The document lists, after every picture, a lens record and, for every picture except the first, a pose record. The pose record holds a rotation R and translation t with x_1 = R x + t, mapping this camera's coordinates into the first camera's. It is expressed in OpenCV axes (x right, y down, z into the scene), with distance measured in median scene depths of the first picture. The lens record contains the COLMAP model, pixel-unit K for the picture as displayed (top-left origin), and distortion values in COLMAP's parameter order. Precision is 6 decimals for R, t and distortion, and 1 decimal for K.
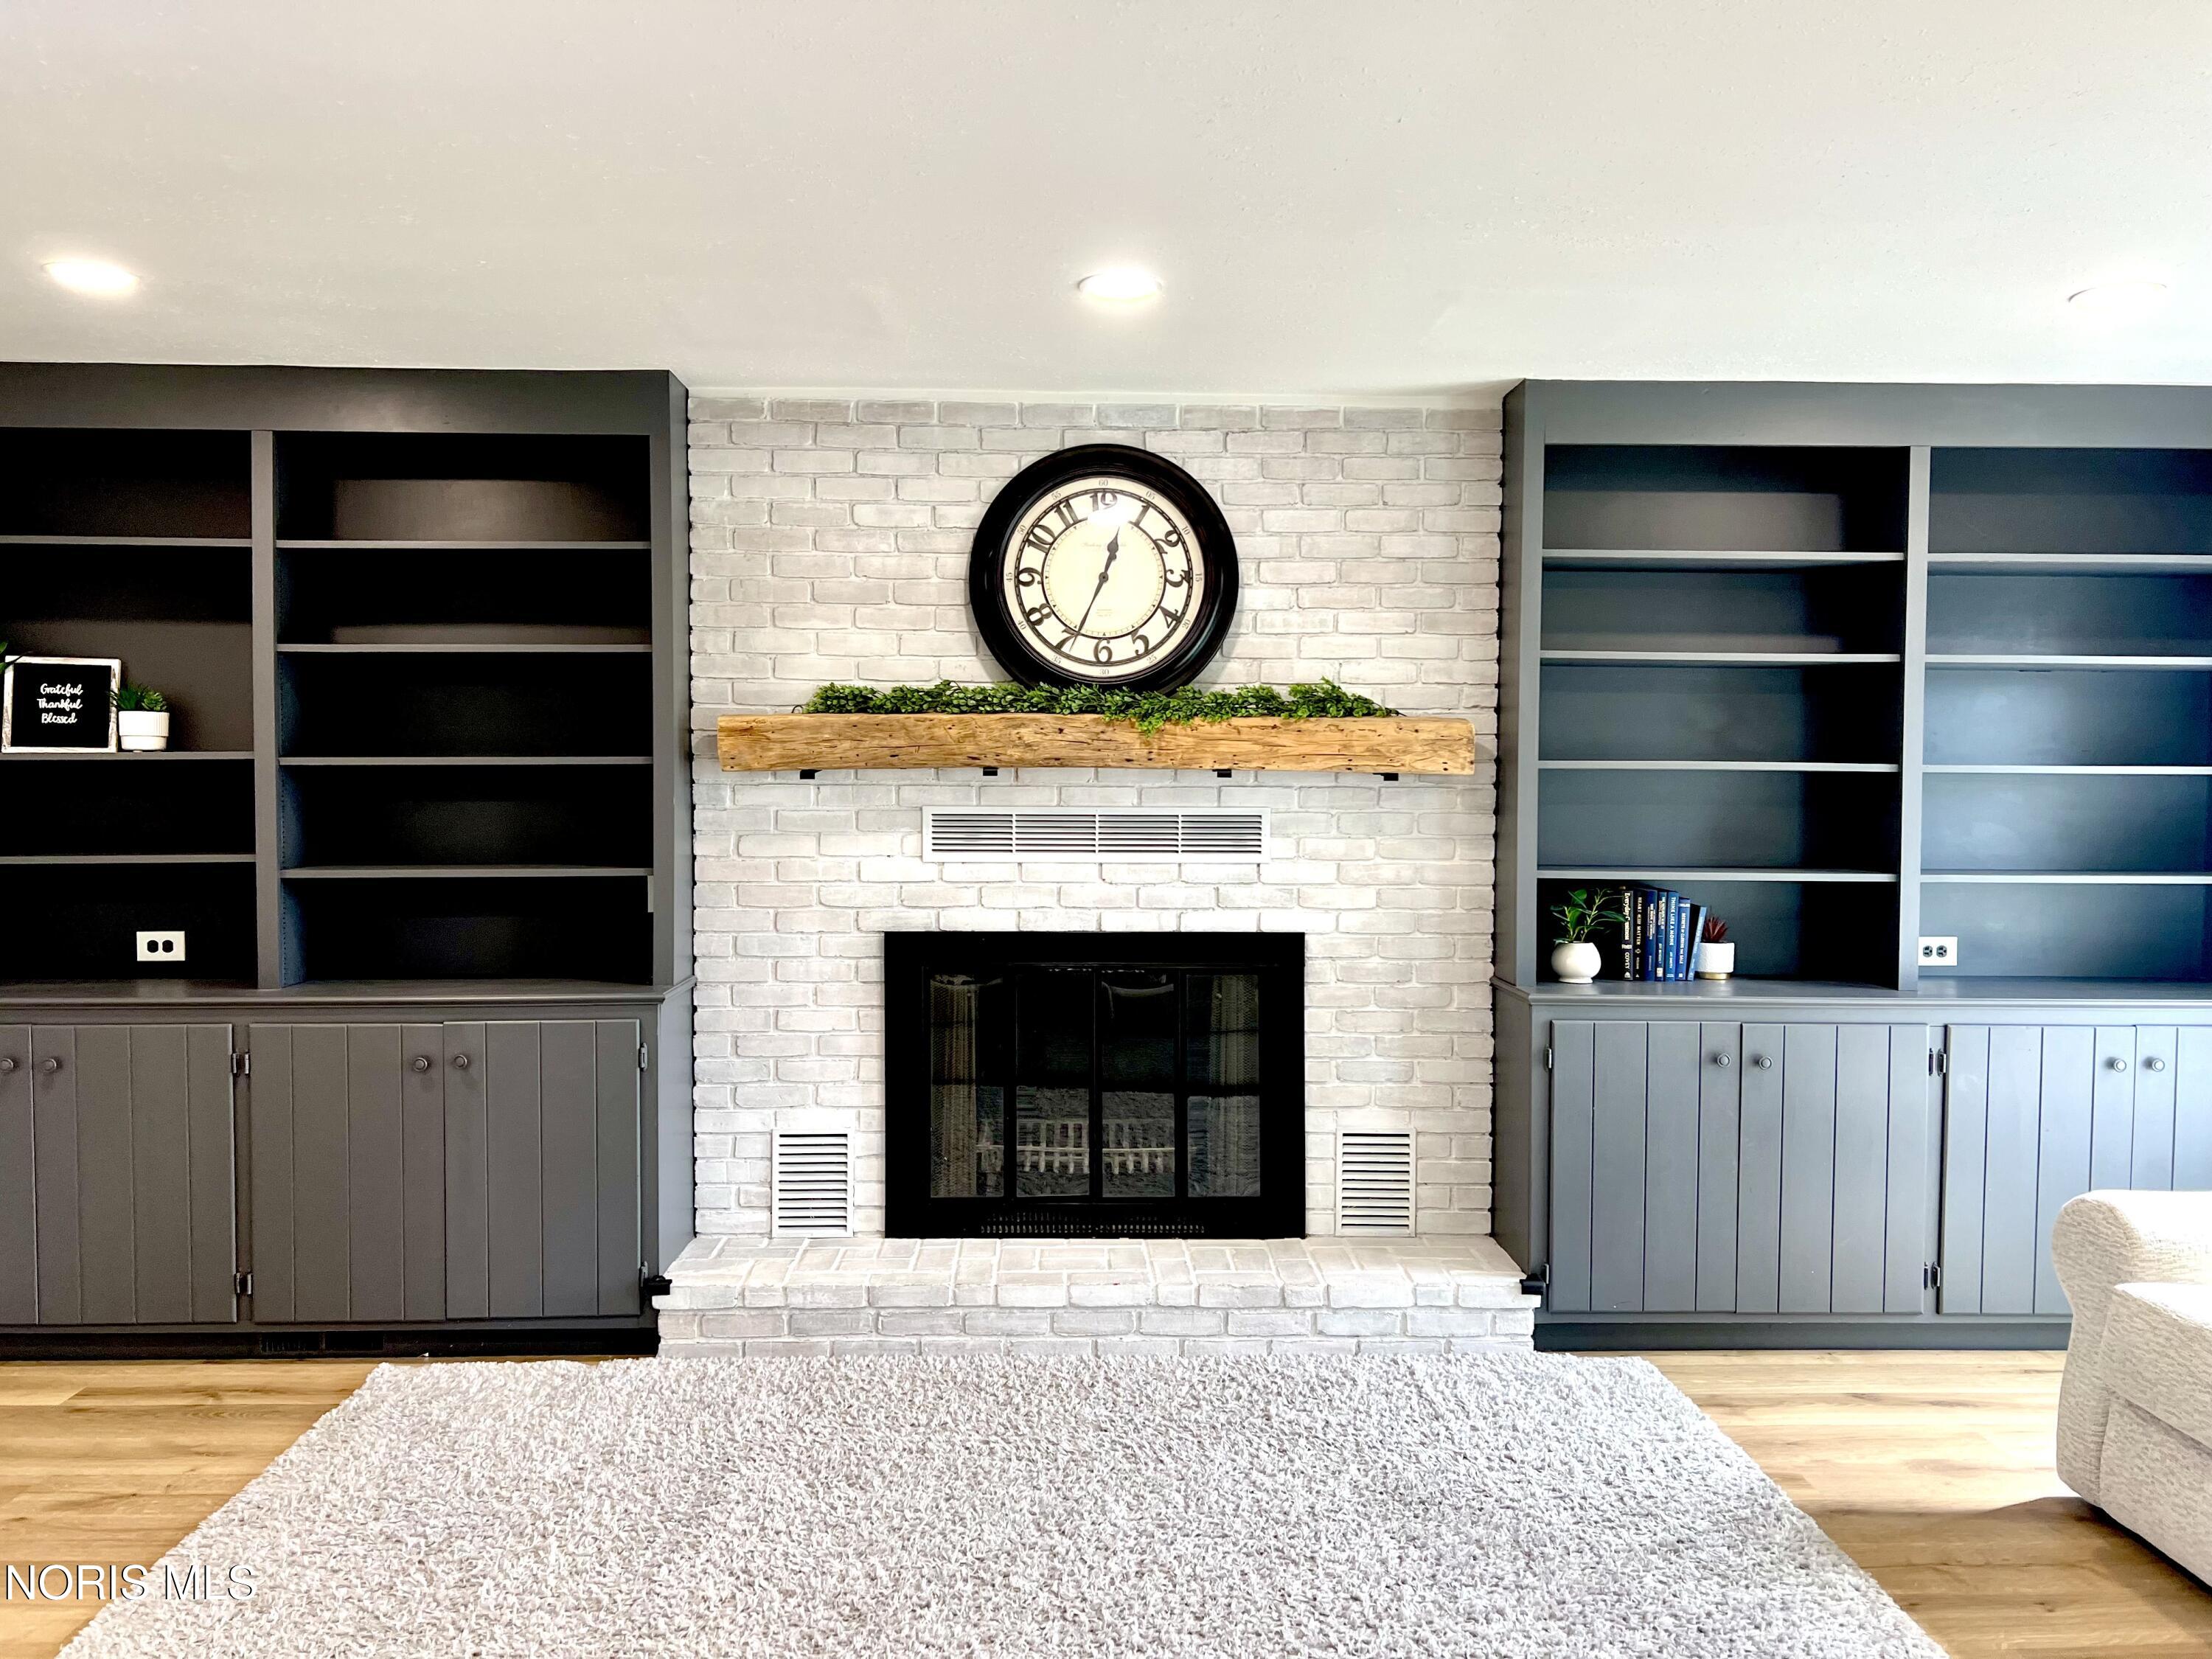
lens RADIAL K [[1673.6, 0, 1108.1], [0, 1673.6, 846.8], [0, 0, 1]] dist [0.096248, -0.056735]
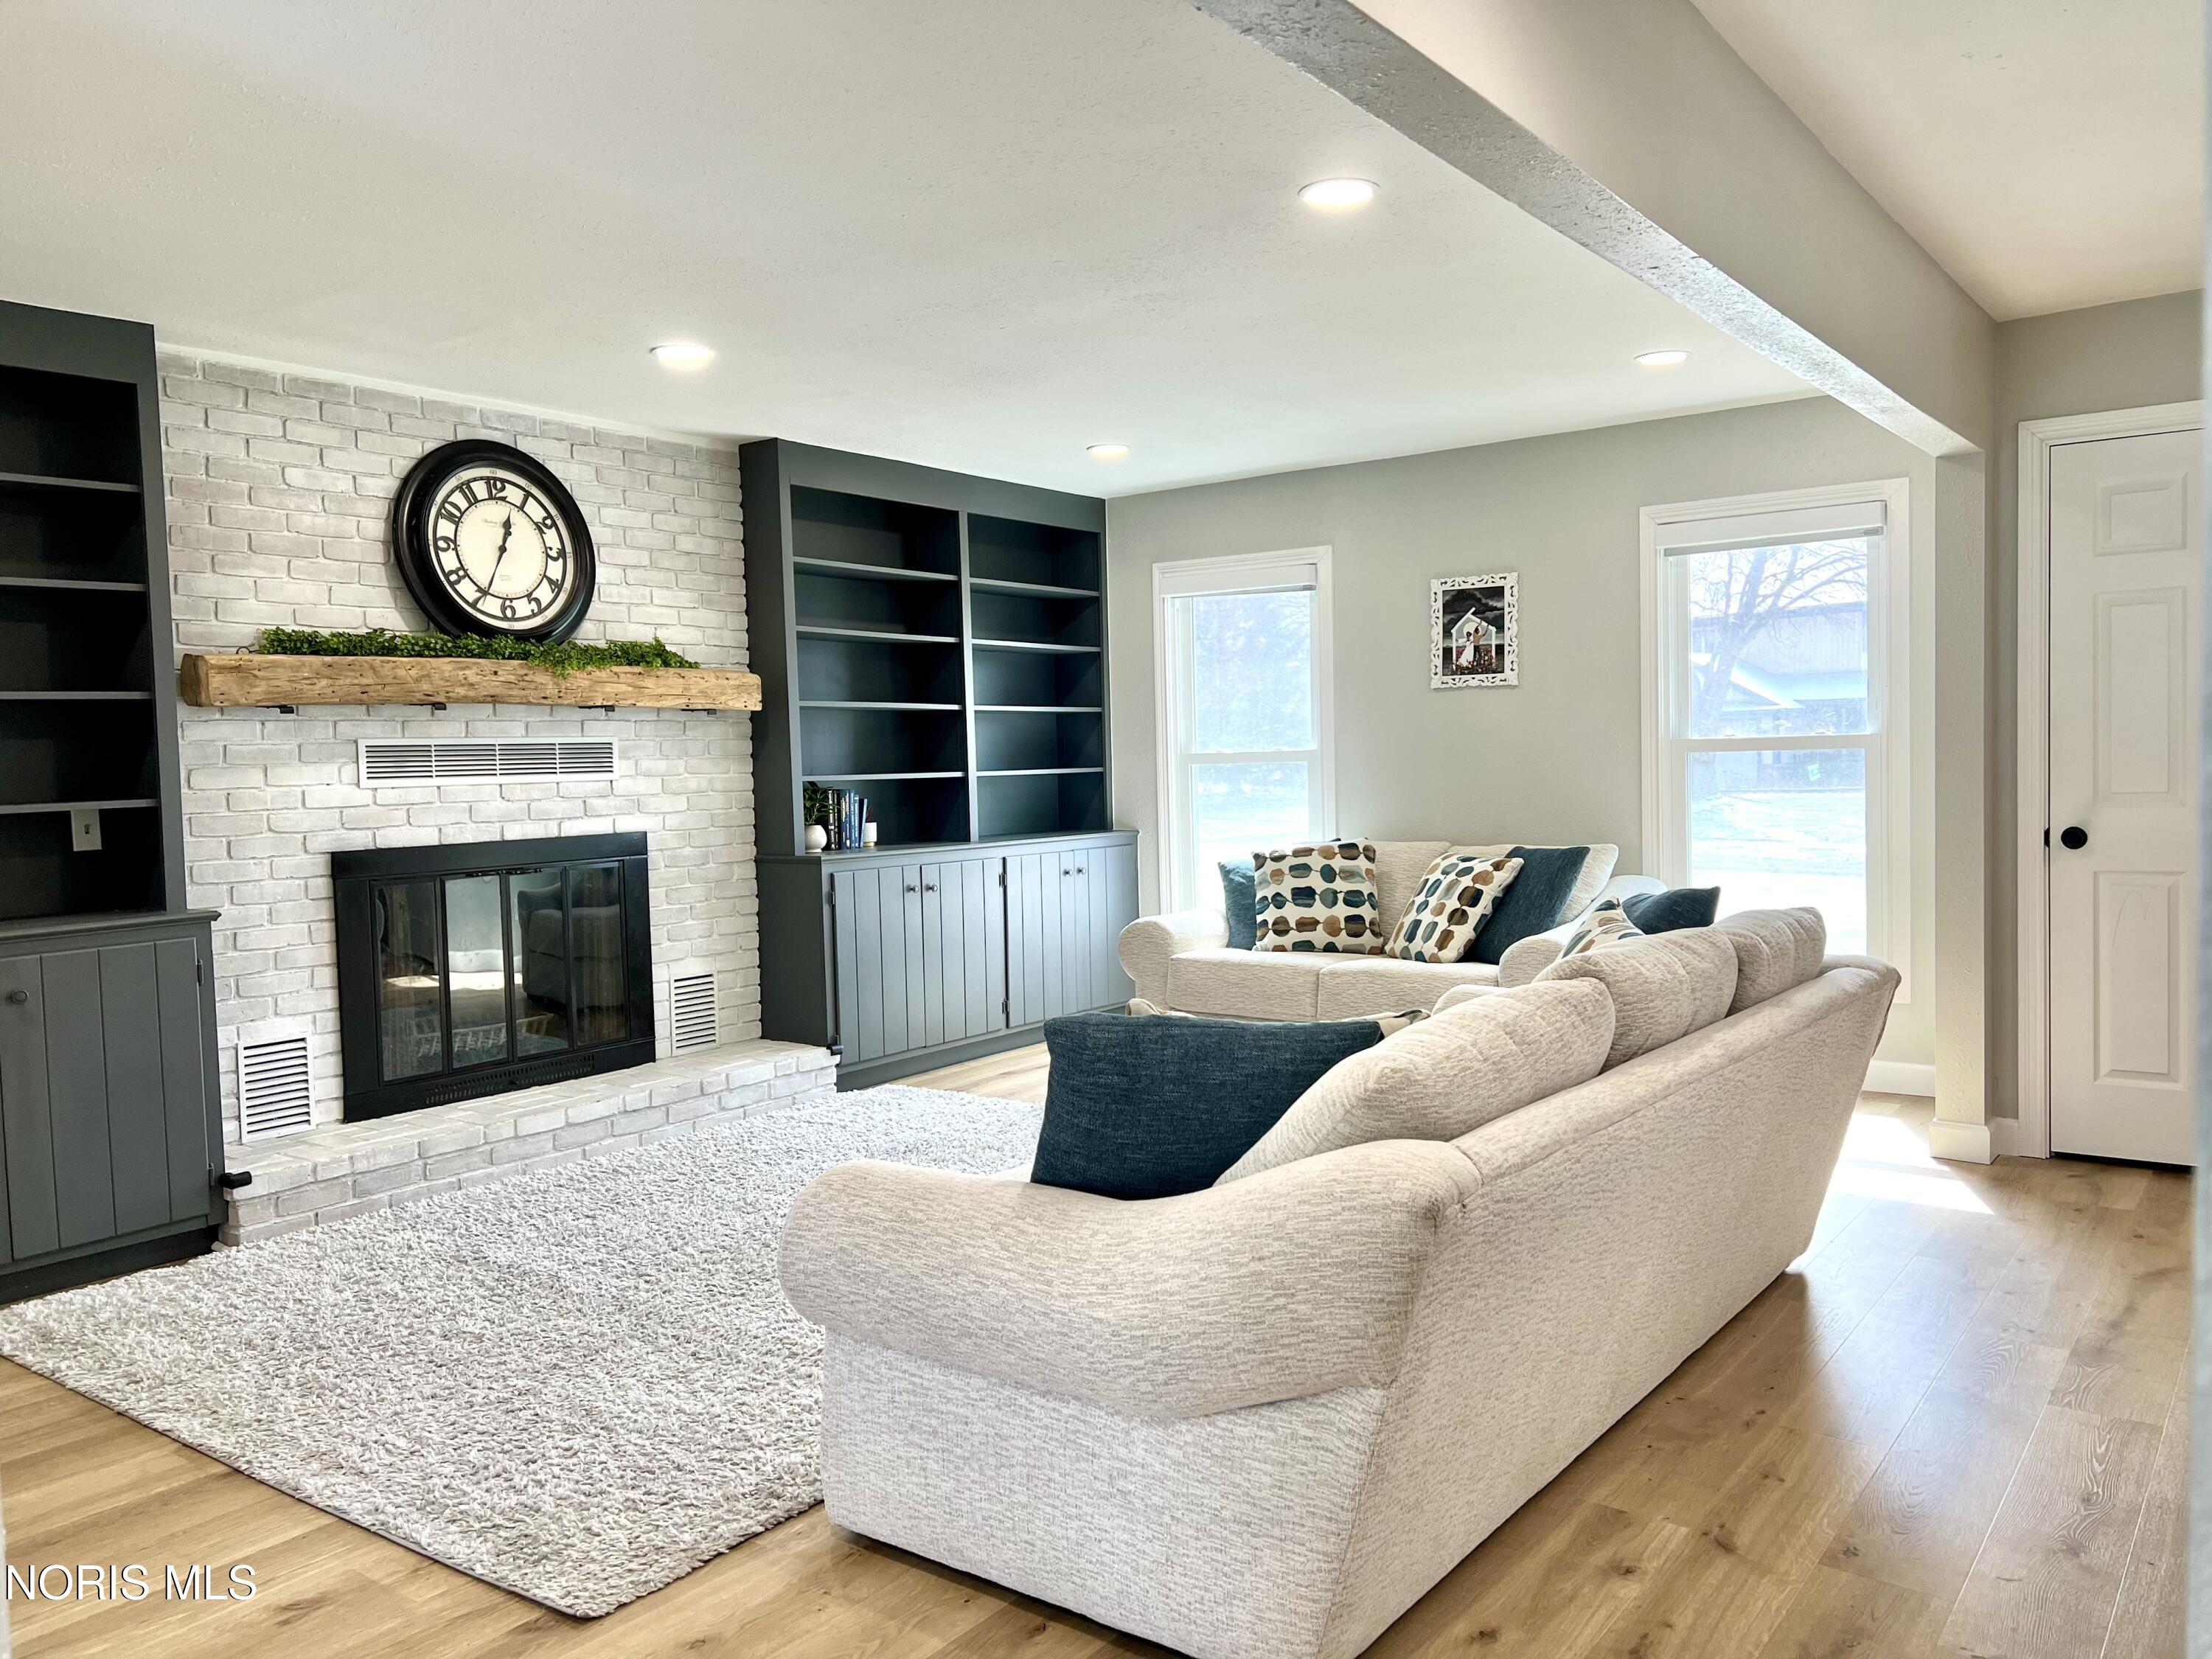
lens RADIAL K [[1673.6, 0, 1117.5], [0, 1673.6, 836.5], [0, 0, 1]] dist [0.096248, -0.056735]
pose [[0.620984, -0.062127, 0.781357, -0.701759], [0.067081, 0.997409, 0.025993, 0.046564], [-0.780947, 0.036274, 0.623543, -0.119685]]
